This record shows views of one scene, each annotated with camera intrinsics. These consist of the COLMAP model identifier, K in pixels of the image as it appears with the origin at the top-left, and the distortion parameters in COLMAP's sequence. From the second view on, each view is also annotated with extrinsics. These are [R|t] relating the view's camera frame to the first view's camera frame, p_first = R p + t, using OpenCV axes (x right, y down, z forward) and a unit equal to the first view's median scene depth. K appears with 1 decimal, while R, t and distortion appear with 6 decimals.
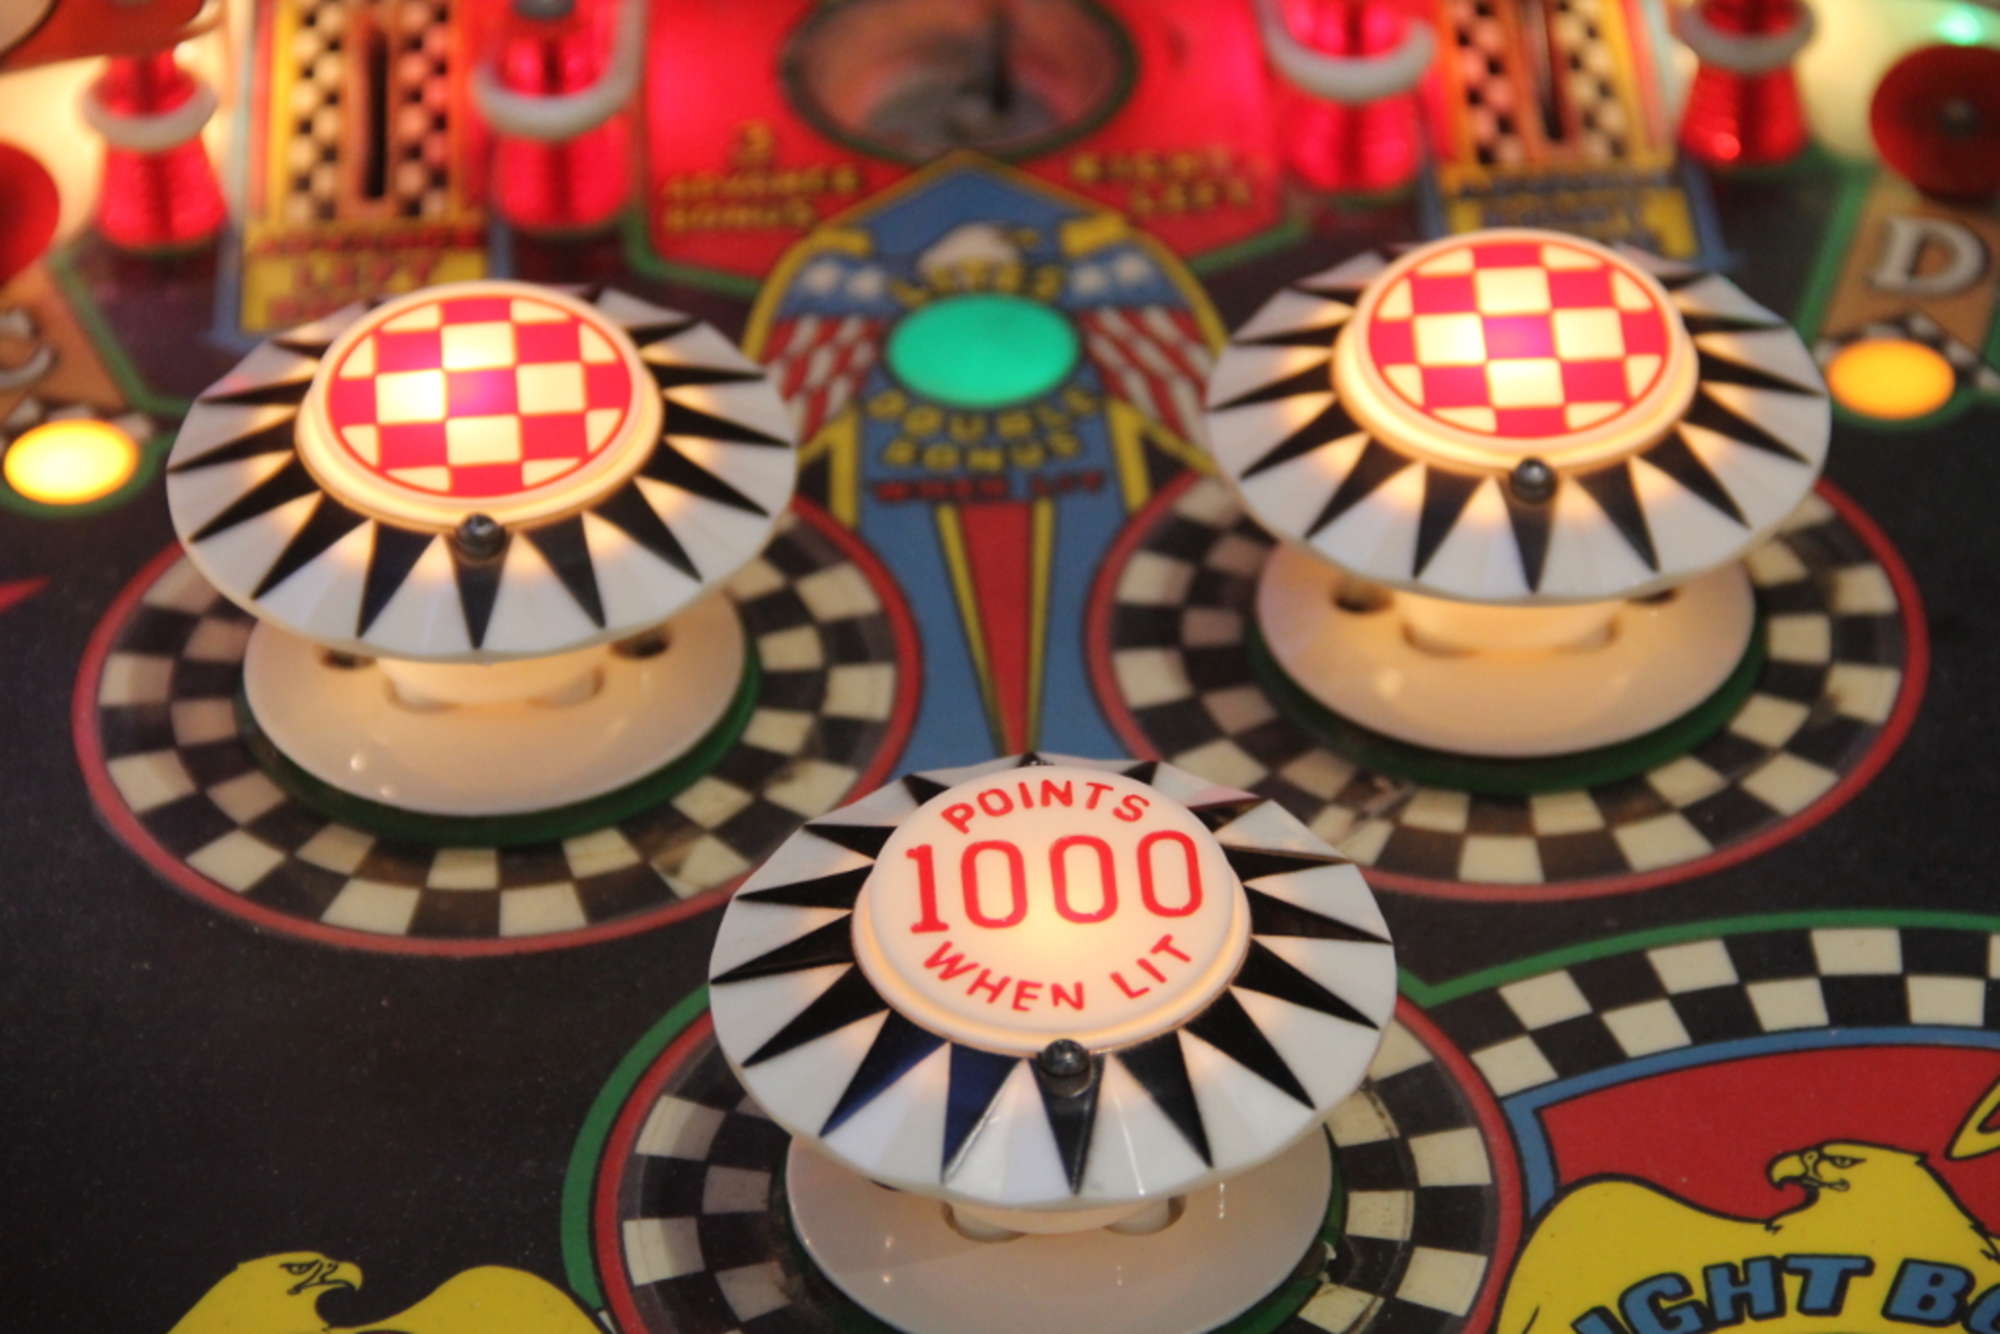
lens RADIAL K [[6471.4, 0, 1033.3], [0, 6471.4, 665.5], [0, 0, 1]] dist [0.438080, 0.000000]
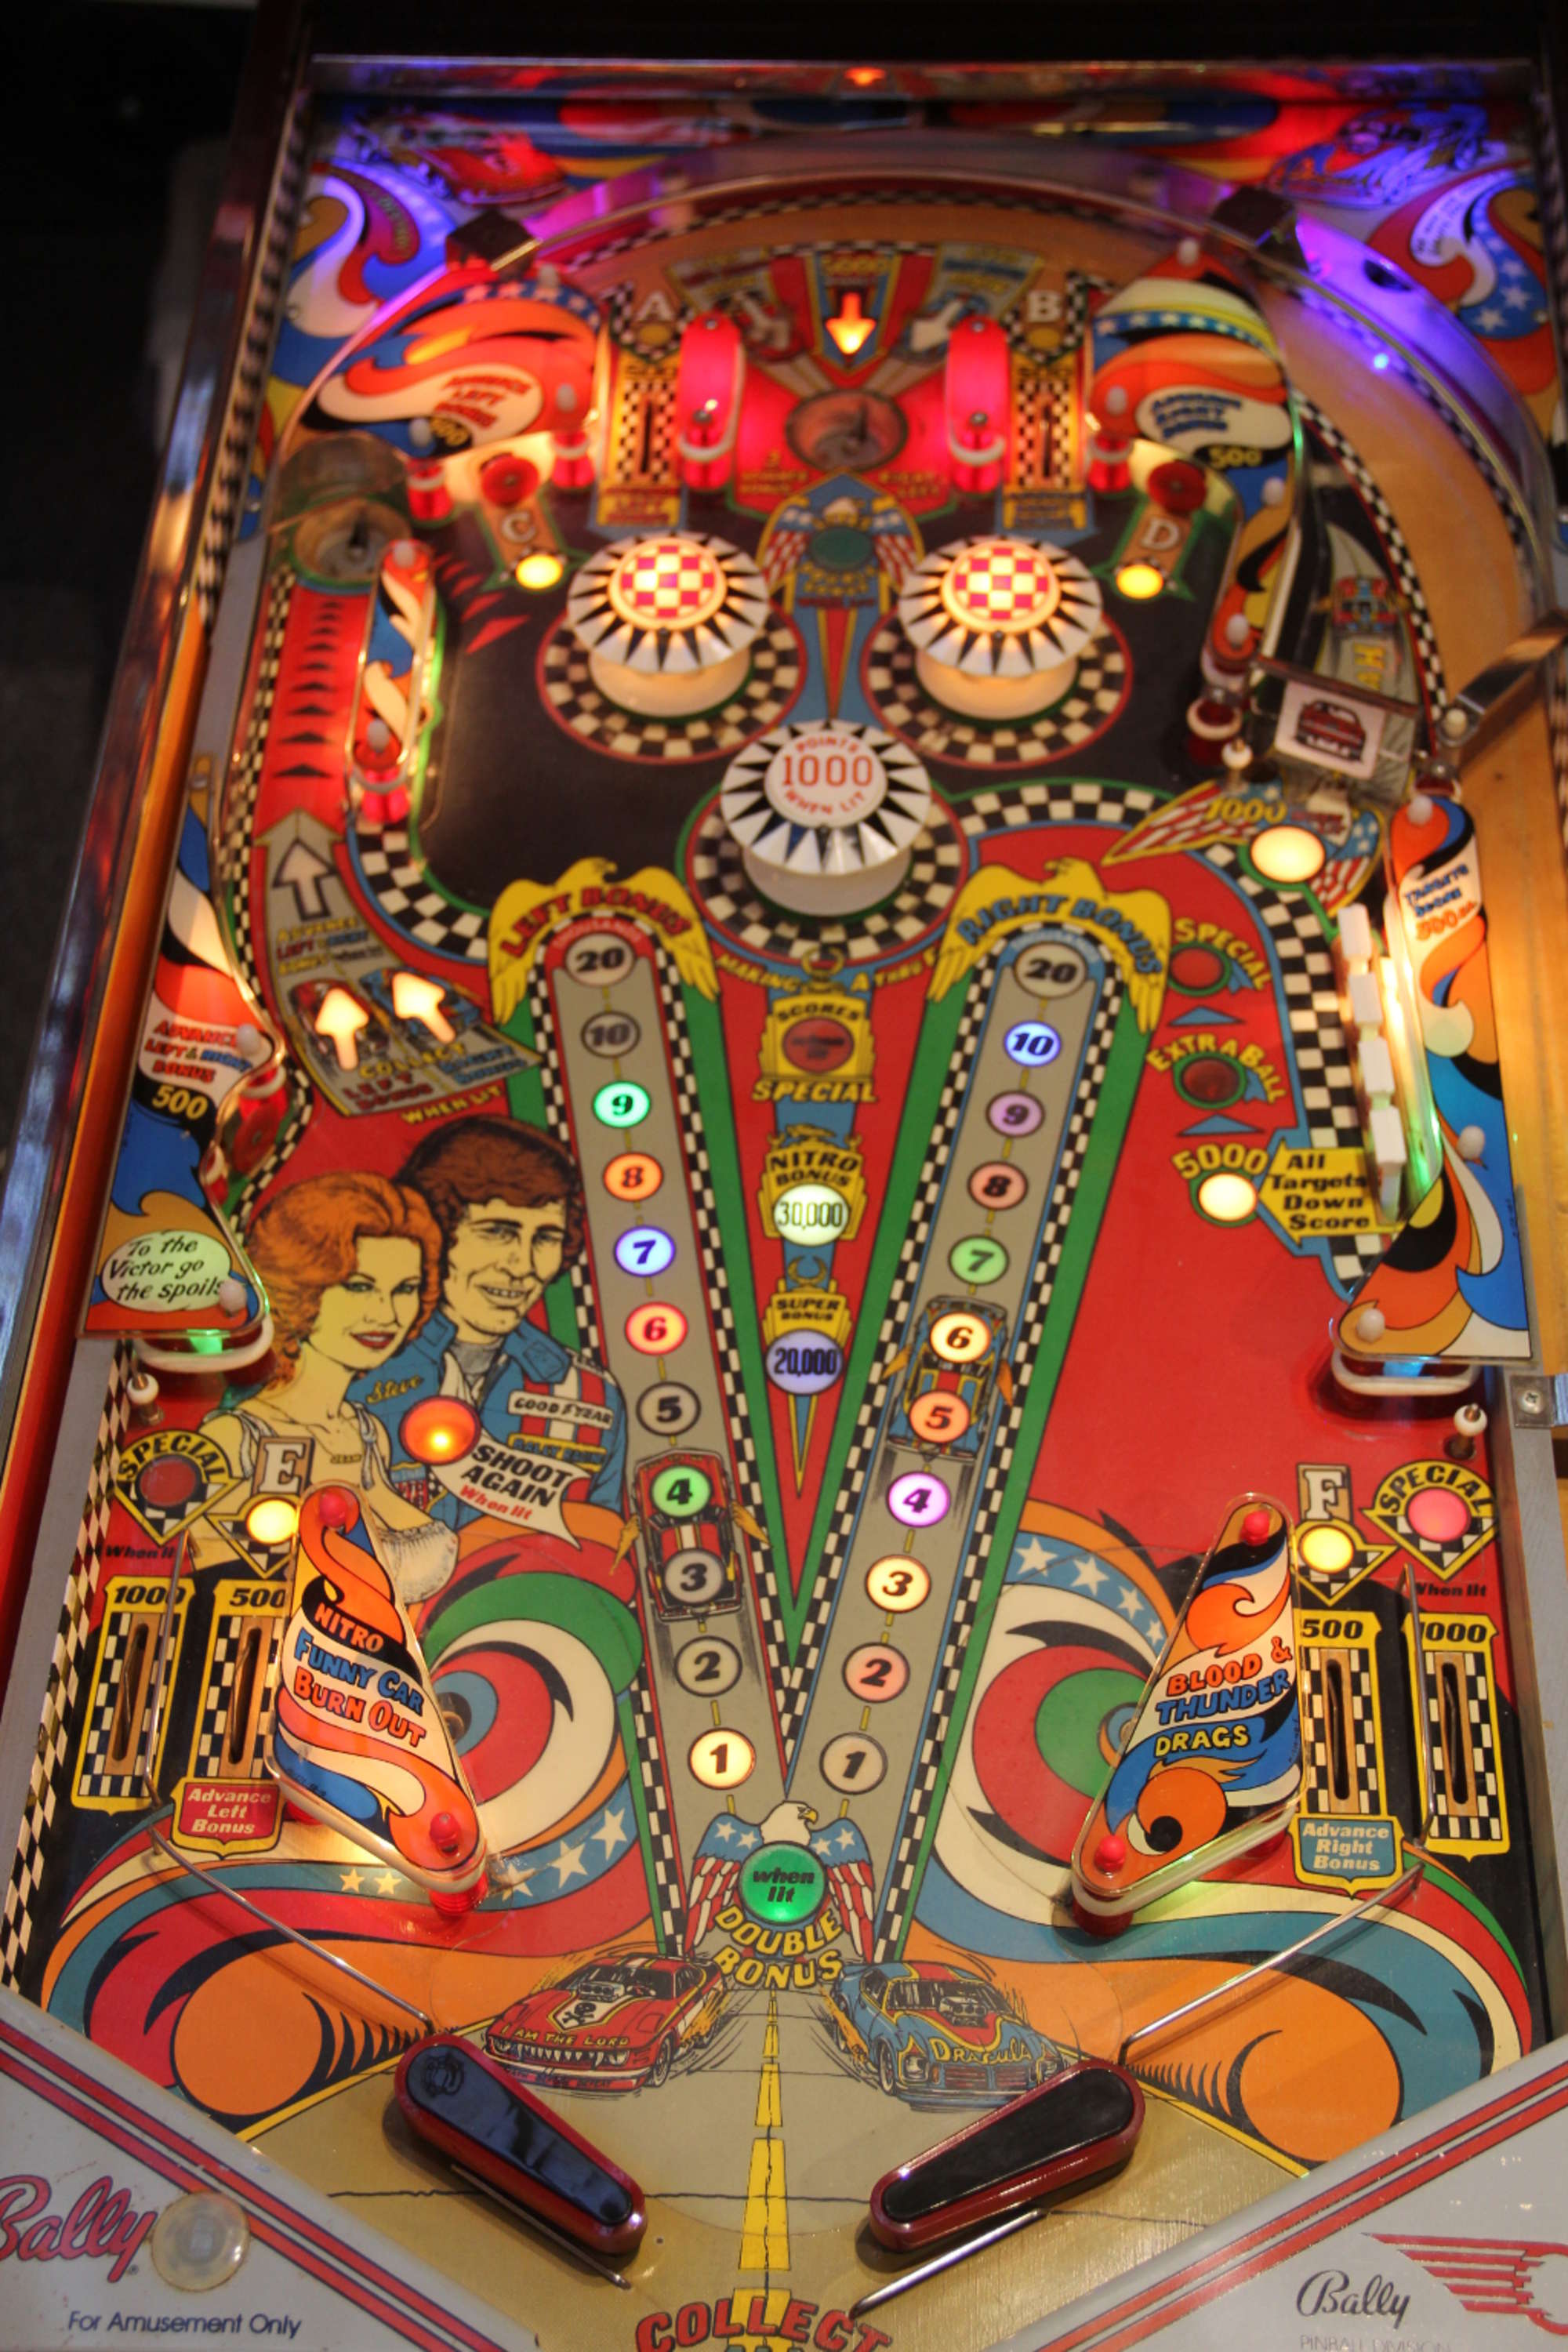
lens RADIAL K [[3580.5, 0, 774.3], [0, 3580.5, 1169.5], [0, 0, 1]] dist [0.115220, 0.000000]
pose [[0.994597, 0.078771, -0.067612, 0.104757], [-0.058029, 0.961930, 0.267063, -0.232730], [0.086075, -0.261697, 0.961304, -0.729112]]
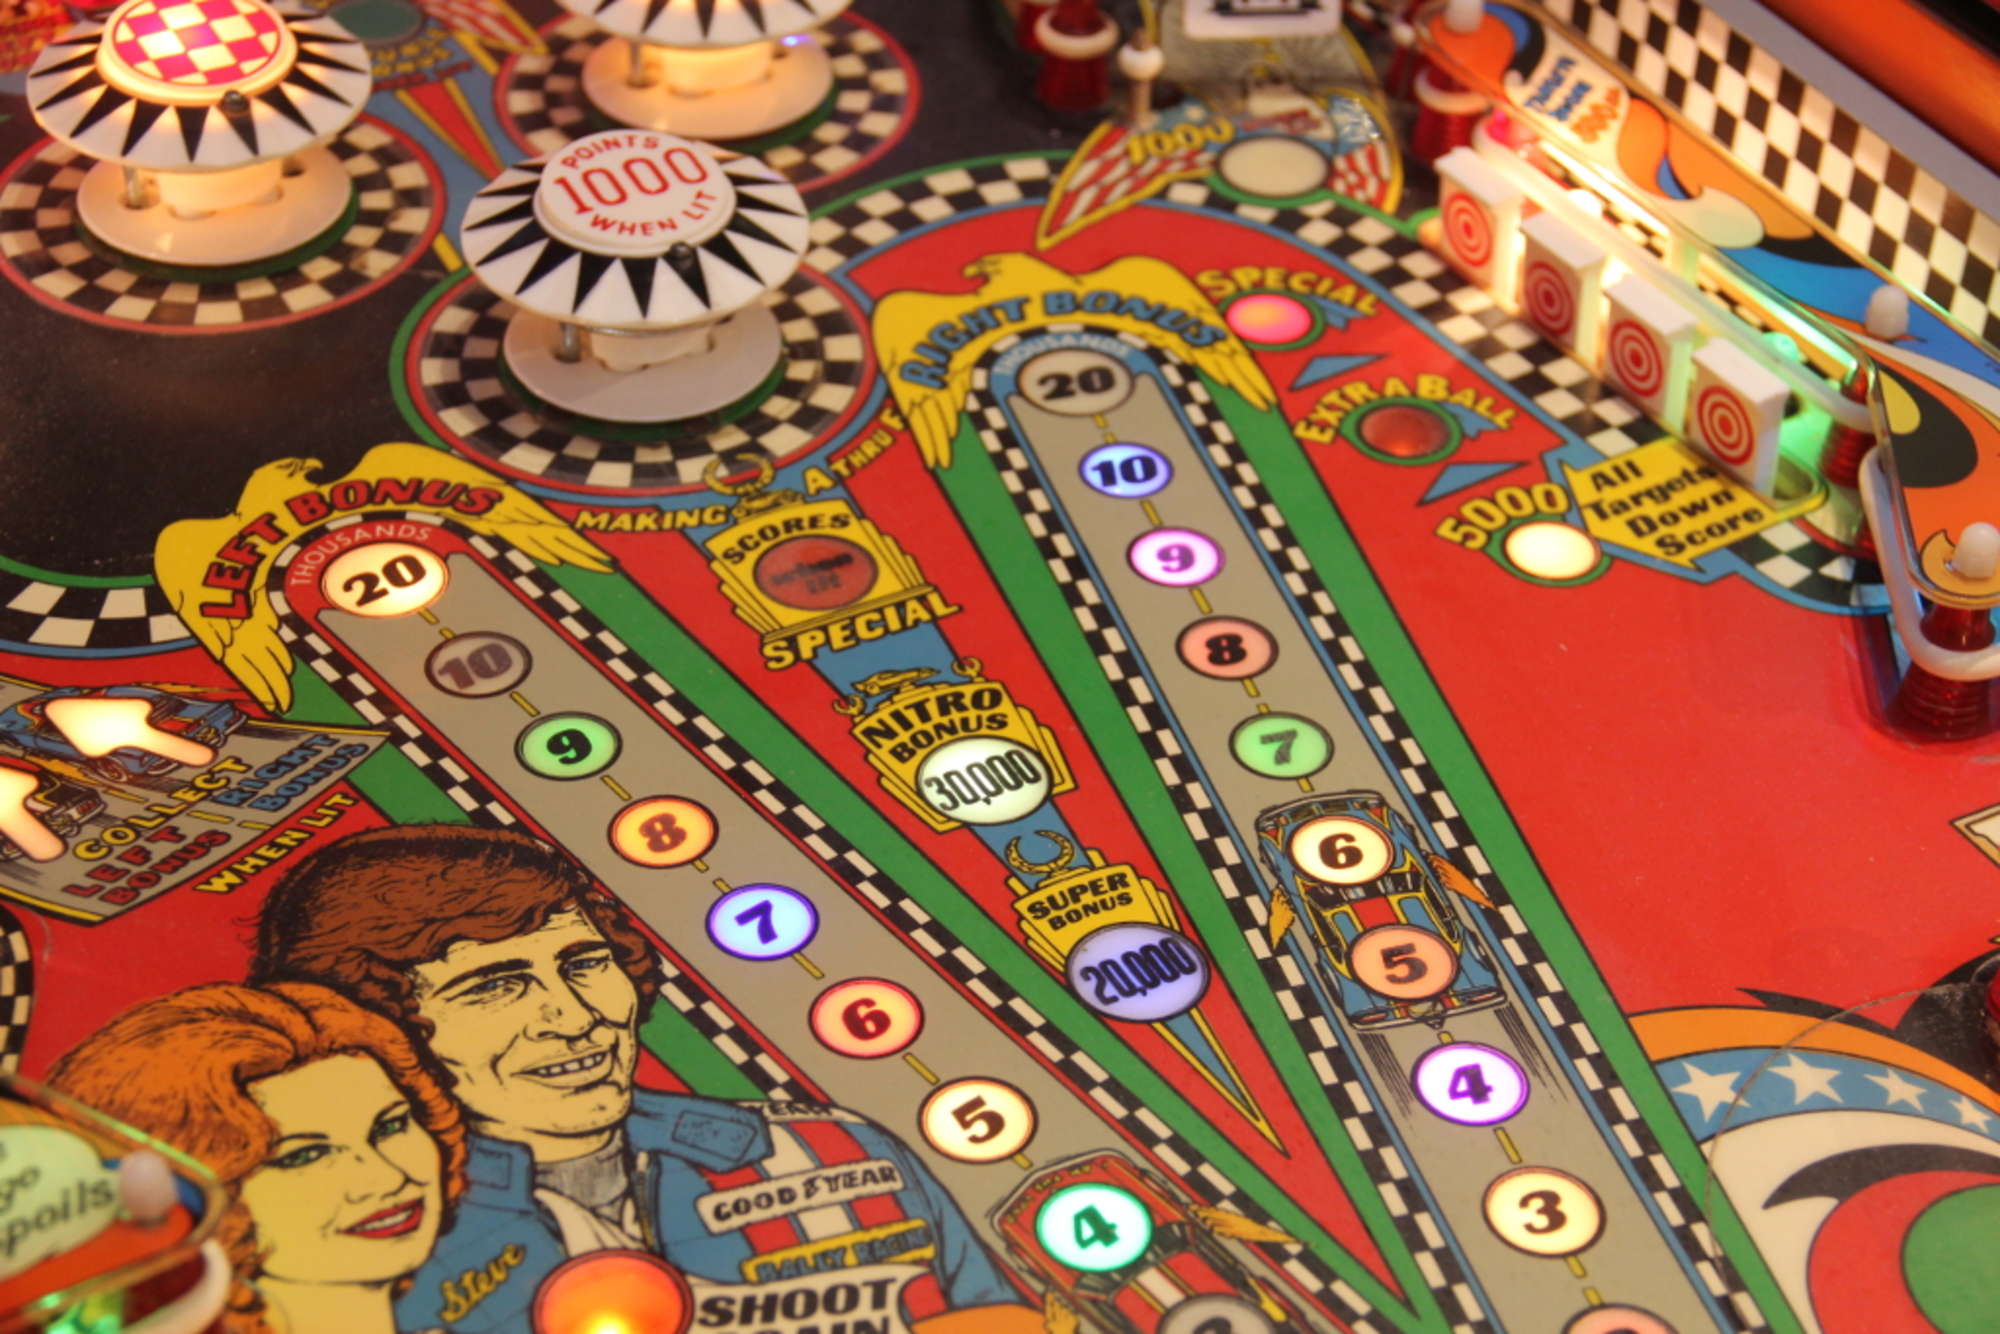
lens RADIAL K [[3809.2, 0, 1007.2], [0, 3809.2, 665.3], [0, 0, 1]] dist [0.193548, 0.000000]
pose [[0.900024, -0.234085, 0.367643, -0.323897], [0.233863, 0.971188, 0.045855, 0.136236], [-0.367784, 0.044707, 0.928836, -0.108195]]
